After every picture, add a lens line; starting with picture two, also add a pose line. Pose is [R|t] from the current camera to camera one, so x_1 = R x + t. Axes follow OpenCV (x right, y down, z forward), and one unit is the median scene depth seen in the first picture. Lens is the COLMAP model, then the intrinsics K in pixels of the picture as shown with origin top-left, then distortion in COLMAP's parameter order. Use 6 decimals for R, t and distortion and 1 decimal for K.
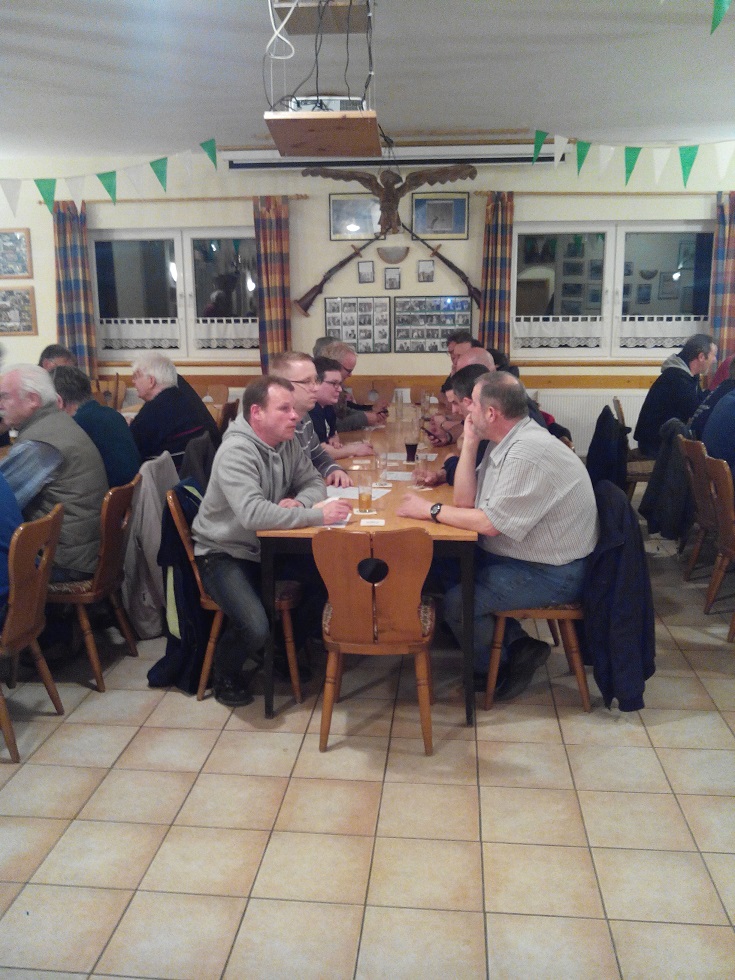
lens RADIAL K [[882.9, 0, 367.3], [0, 882.9, 487.2], [0, 0, 1]] dist [0.012386, -0.000678]
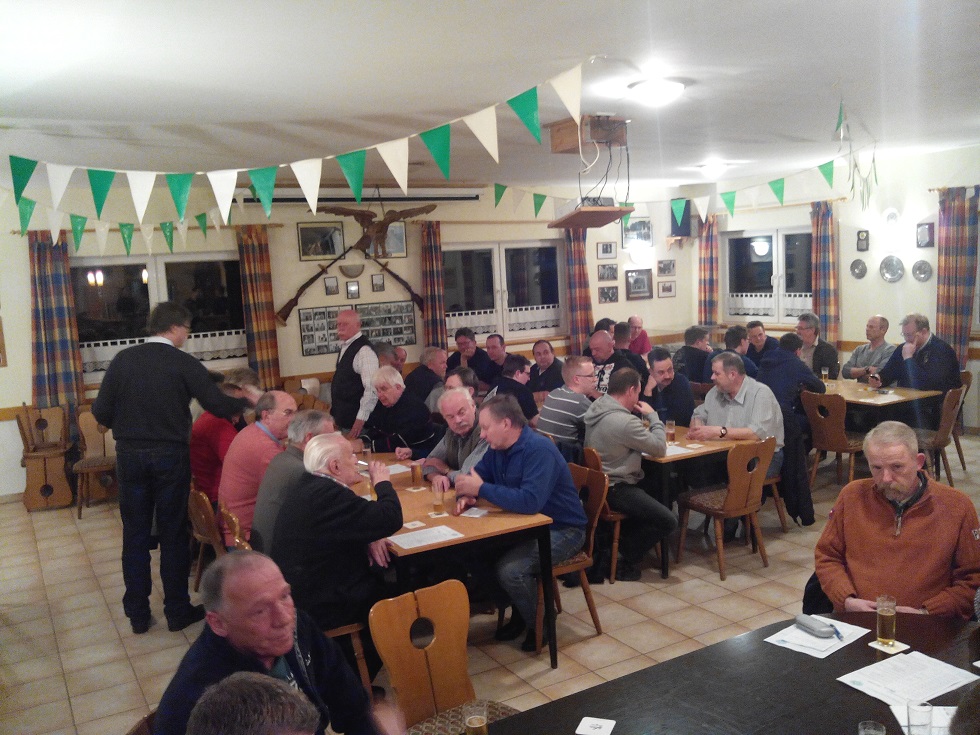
lens RADIAL K [[882.9, 0, 489.5], [0, 882.9, 371.9], [0, 0, 1]] dist [0.012386, -0.000678]
pose [[0.806919, -0.106355, 0.581008, -0.539004], [0.164693, 0.985157, -0.048395, -0.036133], [-0.567237, 0.134739, 0.812458, -0.076069]]
